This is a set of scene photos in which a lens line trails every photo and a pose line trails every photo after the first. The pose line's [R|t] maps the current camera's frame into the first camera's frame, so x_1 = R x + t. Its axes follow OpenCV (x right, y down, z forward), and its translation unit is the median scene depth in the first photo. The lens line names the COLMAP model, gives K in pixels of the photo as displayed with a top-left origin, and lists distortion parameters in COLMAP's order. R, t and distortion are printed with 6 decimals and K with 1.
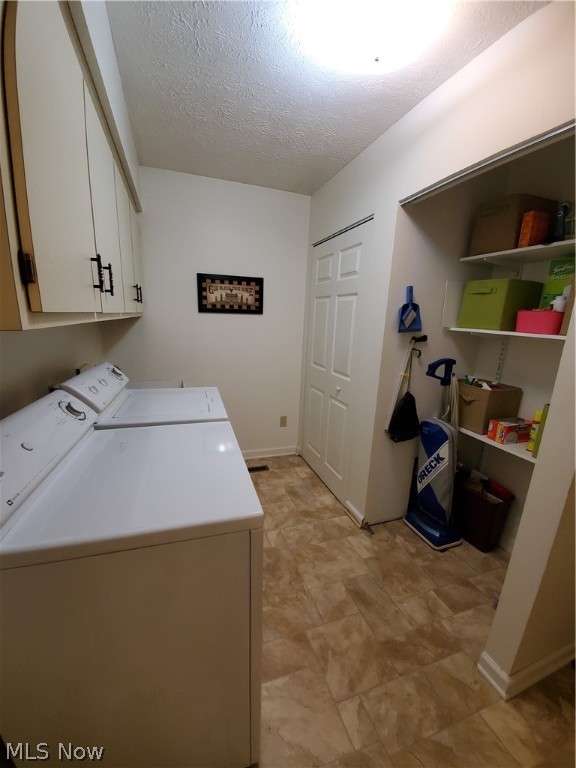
lens RADIAL K [[304.9, 0, 284.6], [0, 304.9, 387.0], [0, 0, 1]] dist [0.010329, -0.016183]
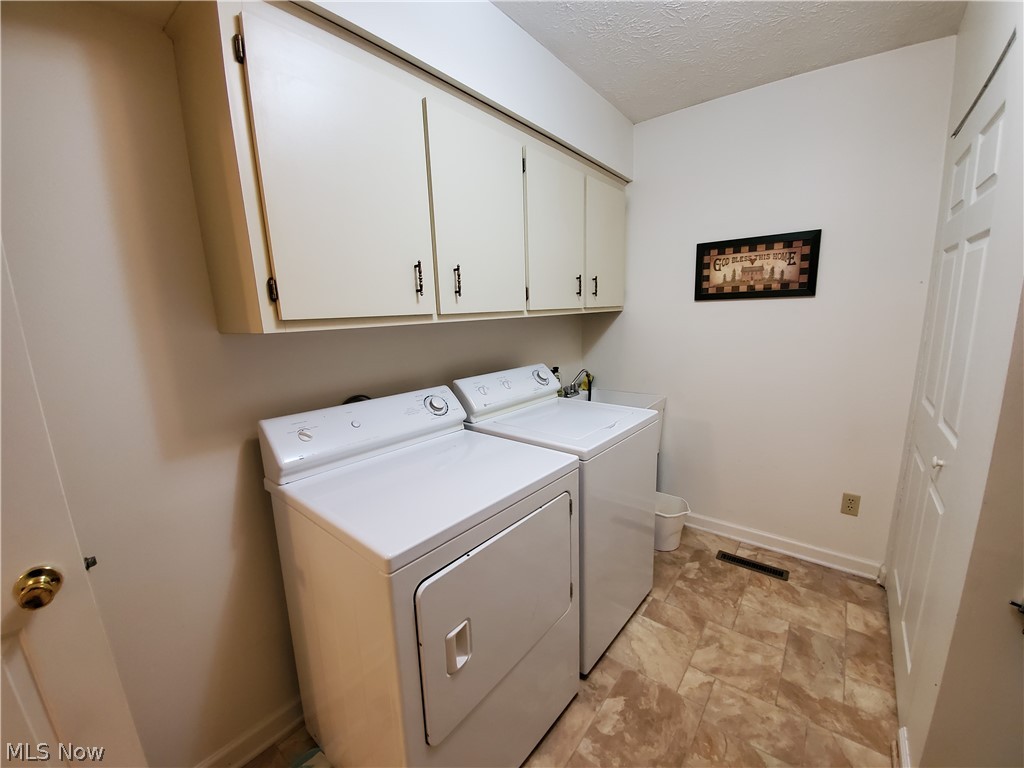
lens RADIAL K [[406.6, 0, 517.0], [0, 406.6, 386.6], [0, 0, 1]] dist [0.010329, -0.016183]
pose [[0.545146, 0.109334, -0.831181, 0.274366], [-0.138571, 0.989573, 0.039285, -0.035759], [0.826809, 0.093761, 0.554613, 0.184634]]
